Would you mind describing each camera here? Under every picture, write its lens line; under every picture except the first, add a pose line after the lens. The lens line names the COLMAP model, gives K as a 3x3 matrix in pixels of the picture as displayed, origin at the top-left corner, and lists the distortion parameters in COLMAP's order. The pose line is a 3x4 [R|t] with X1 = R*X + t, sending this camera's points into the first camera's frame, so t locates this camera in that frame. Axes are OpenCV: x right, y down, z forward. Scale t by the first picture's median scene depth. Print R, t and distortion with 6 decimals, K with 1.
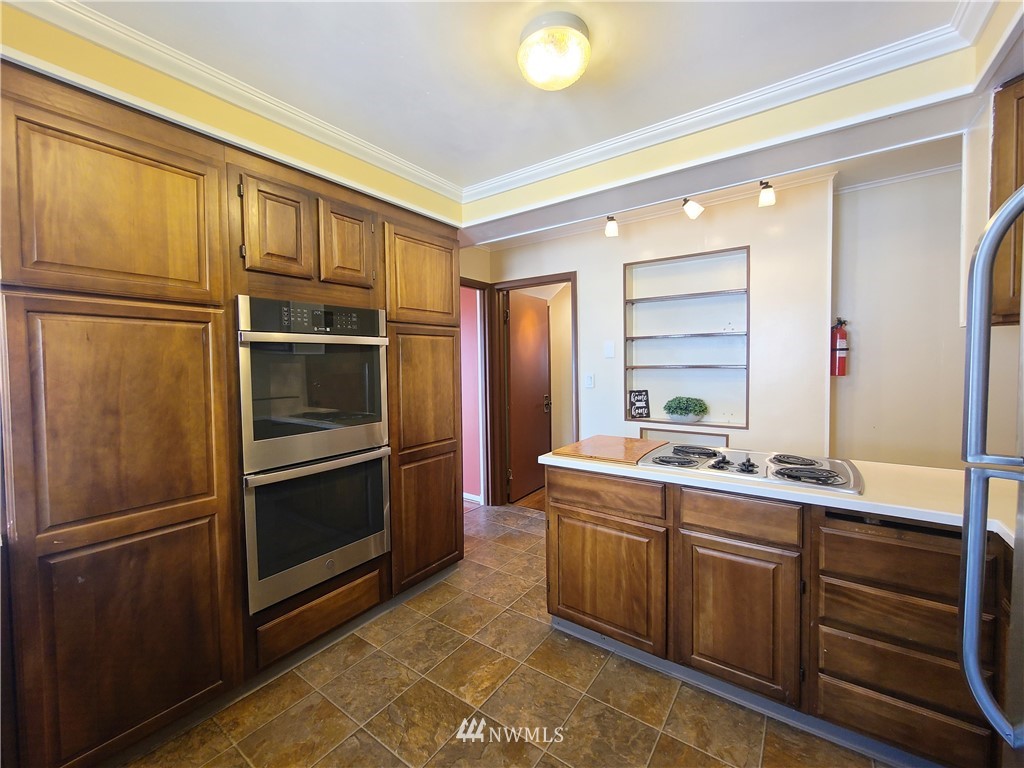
lens RADIAL K [[421.0, 0, 512.7], [0, 421.0, 378.6], [0, 0, 1]] dist [-0.003158, 0.001247]
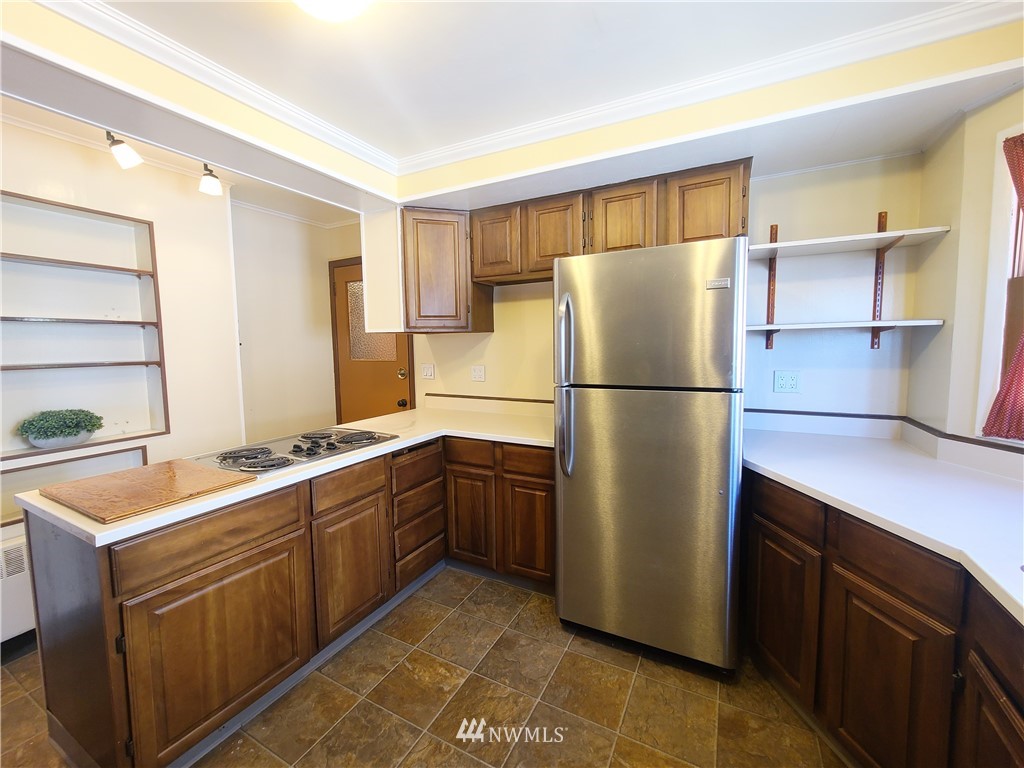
lens RADIAL K [[421.0, 0, 508.4], [0, 421.0, 377.9], [0, 0, 1]] dist [-0.003158, 0.001247]
pose [[-0.124585, -0.066884, 0.989952, -0.386447], [0.055978, 0.995662, 0.074315, -0.020189], [-0.990629, 0.064674, -0.120300, 0.388066]]
